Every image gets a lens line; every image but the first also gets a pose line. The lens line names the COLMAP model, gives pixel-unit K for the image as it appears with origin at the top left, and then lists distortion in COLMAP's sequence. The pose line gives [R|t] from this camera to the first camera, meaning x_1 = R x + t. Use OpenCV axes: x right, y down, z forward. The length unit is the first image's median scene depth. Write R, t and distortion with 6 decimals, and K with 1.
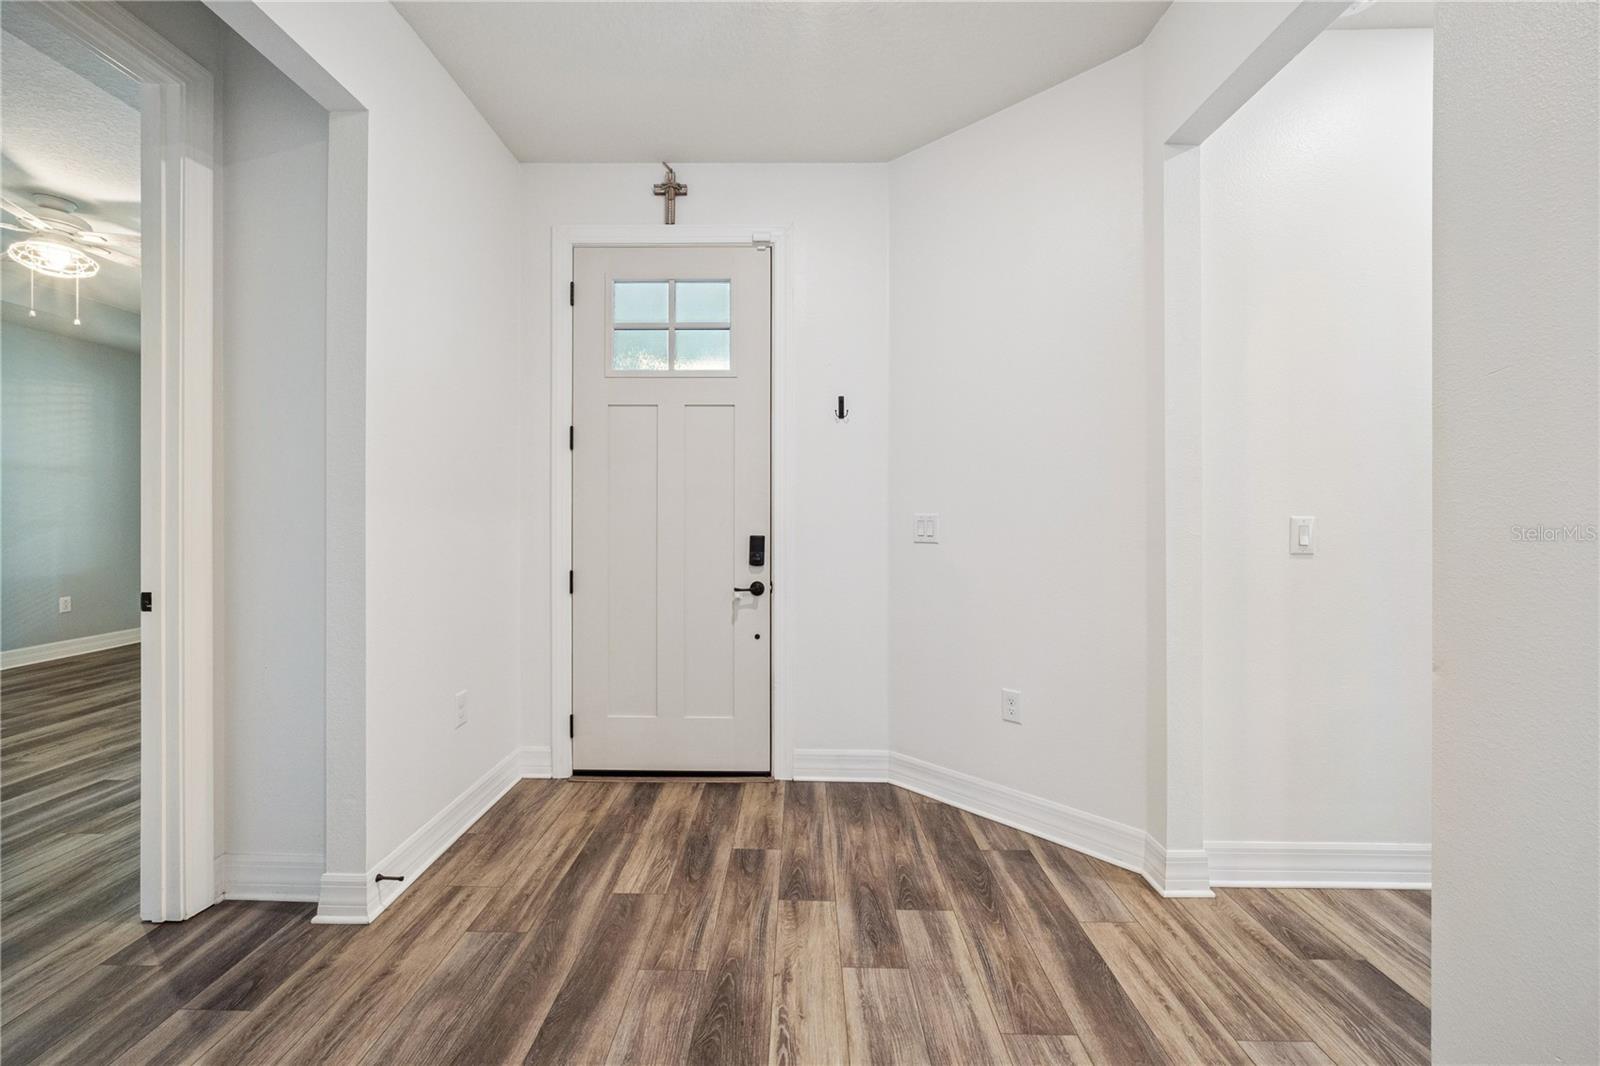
lens RADIAL K [[639.9, 0, 779.9], [0, 639.9, 520.7], [0, 0, 1]] dist [-0.013805, 0.000189]
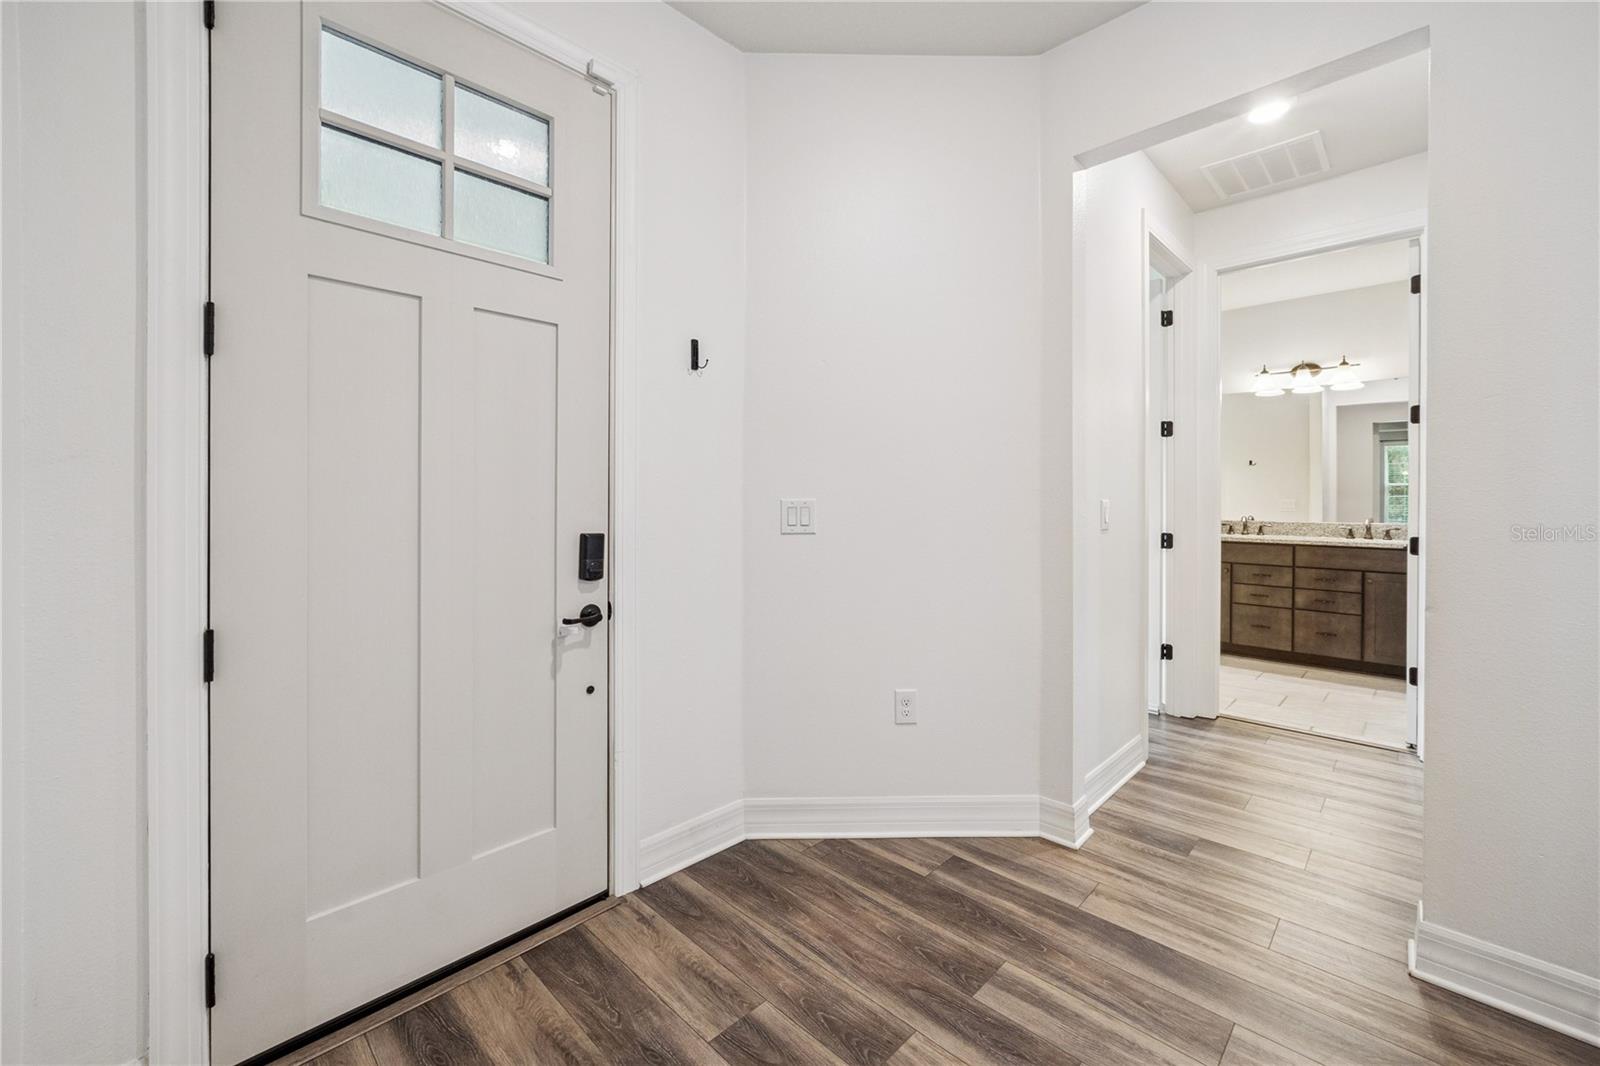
lens RADIAL K [[648.1, 0, 790.7], [0, 648.1, 507.0], [0, 0, 1]] dist [-0.013481, 0.000324]
pose [[0.695518, -0.011068, 0.718423, -0.418884], [0.013129, 0.999910, 0.002693, -0.002814], [-0.718388, 0.007559, 0.695601, 0.464074]]
